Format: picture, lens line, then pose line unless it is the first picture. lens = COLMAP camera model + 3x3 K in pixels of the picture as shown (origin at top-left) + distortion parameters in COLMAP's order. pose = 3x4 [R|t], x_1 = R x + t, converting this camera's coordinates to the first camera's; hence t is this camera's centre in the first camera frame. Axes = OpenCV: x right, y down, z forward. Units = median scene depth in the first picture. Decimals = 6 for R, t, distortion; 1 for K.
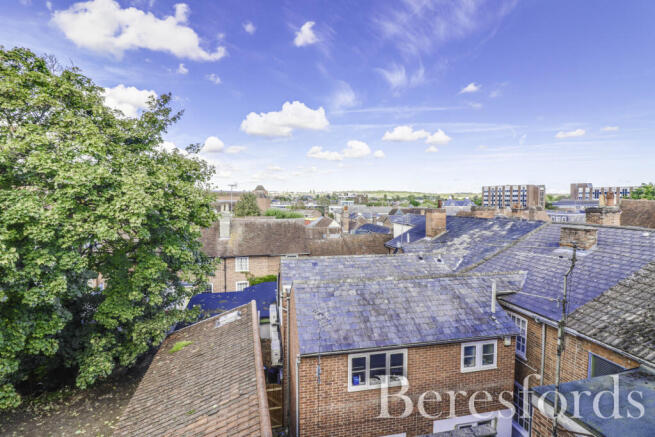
lens RADIAL K [[352.9, 0, 327.5], [0, 352.9, 218.5], [0, 0, 1]] dist [0.002525, -0.043260]
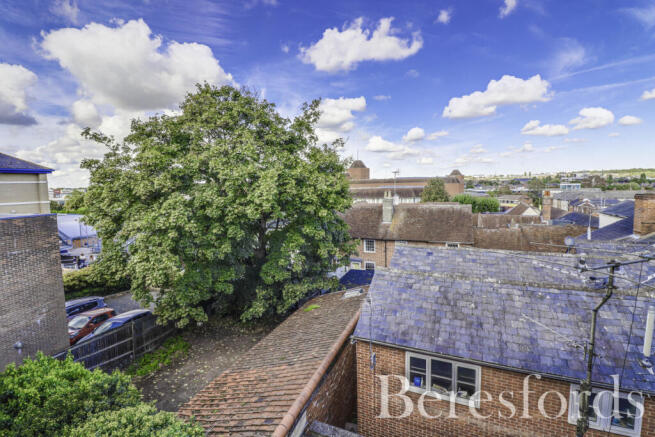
lens RADIAL K [[340.2, 0, 327.8], [0, 340.2, 211.5], [0, 0, 1]] dist [-0.039234, -0.000176]
pose [[0.750817, 0.028670, -0.659888, 0.402990], [-0.011628, 0.999476, 0.030193, -0.008828], [0.660408, -0.014997, 0.750757, 0.161714]]
